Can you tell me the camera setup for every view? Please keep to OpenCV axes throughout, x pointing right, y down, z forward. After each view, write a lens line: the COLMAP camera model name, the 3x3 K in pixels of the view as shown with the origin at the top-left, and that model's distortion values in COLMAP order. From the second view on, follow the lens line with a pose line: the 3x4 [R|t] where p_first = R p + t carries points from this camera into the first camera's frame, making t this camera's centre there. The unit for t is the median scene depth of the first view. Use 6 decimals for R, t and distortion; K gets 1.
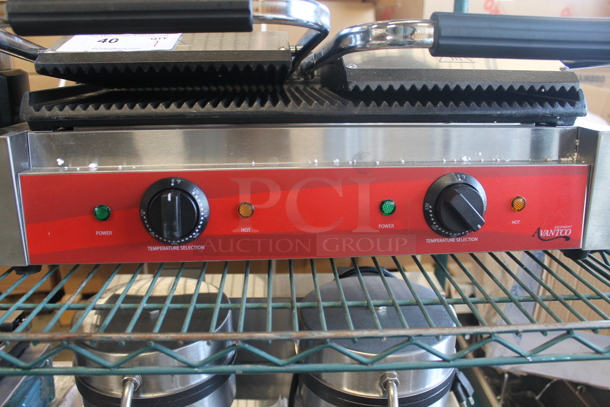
lens RADIAL K [[500.7, 0, 305.0], [0, 500.7, 203.5], [0, 0, 1]] dist [-0.172244, 0.137238]
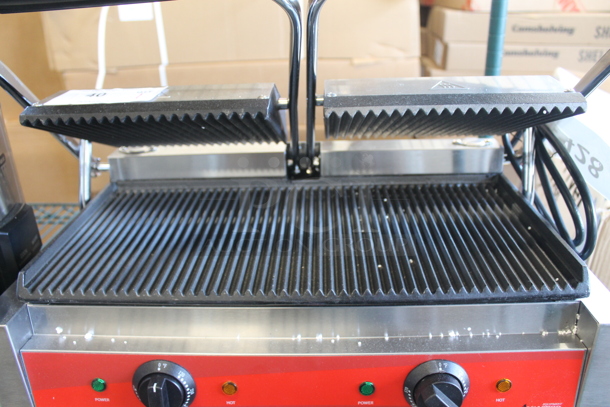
lens RADIAL K [[500.7, 0, 305.0], [0, 500.7, 203.5], [0, 0, 1]] dist [-0.172244, 0.137238]
pose [[0.993657, 0.015957, -0.111313, 0.147698], [-0.000393, 0.990368, 0.138461, -0.511924], [0.112451, -0.137539, 0.984092, 0.054687]]
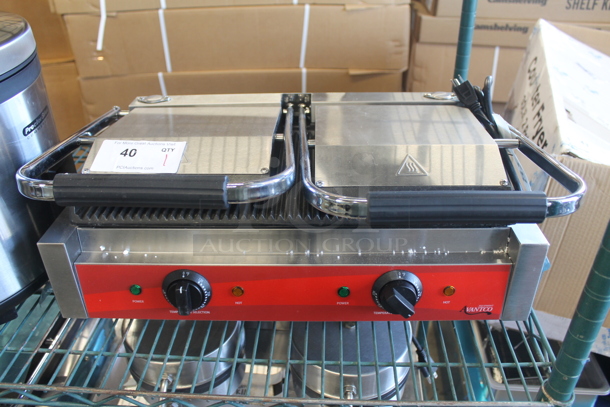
lens RADIAL K [[500.7, 0, 305.0], [0, 500.7, 203.5], [0, 0, 1]] dist [-0.172244, 0.137238]
pose [[0.994801, 0.036512, -0.095069, 0.183441], [-0.010616, 0.965614, 0.259764, -0.568443], [0.101284, -0.257404, 0.960981, -0.223146]]
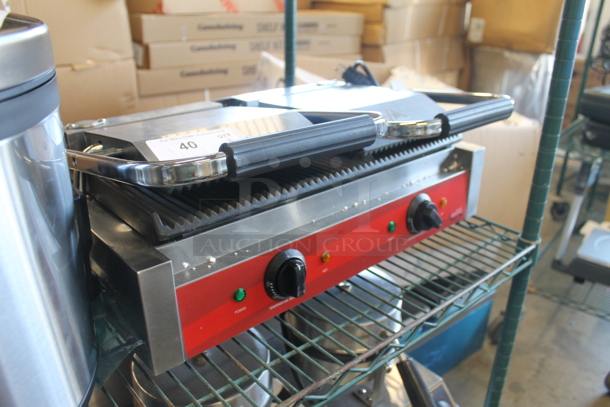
lens RADIAL K [[500.7, 0, 305.0], [0, 500.7, 203.5], [0, 0, 1]] dist [-0.172244, 0.137238]
pose [[0.793176, -0.236246, 0.561301, -0.893566], [0.169569, 0.970915, 0.169030, -0.369783], [-0.584908, -0.038891, 0.810166, -0.080362]]
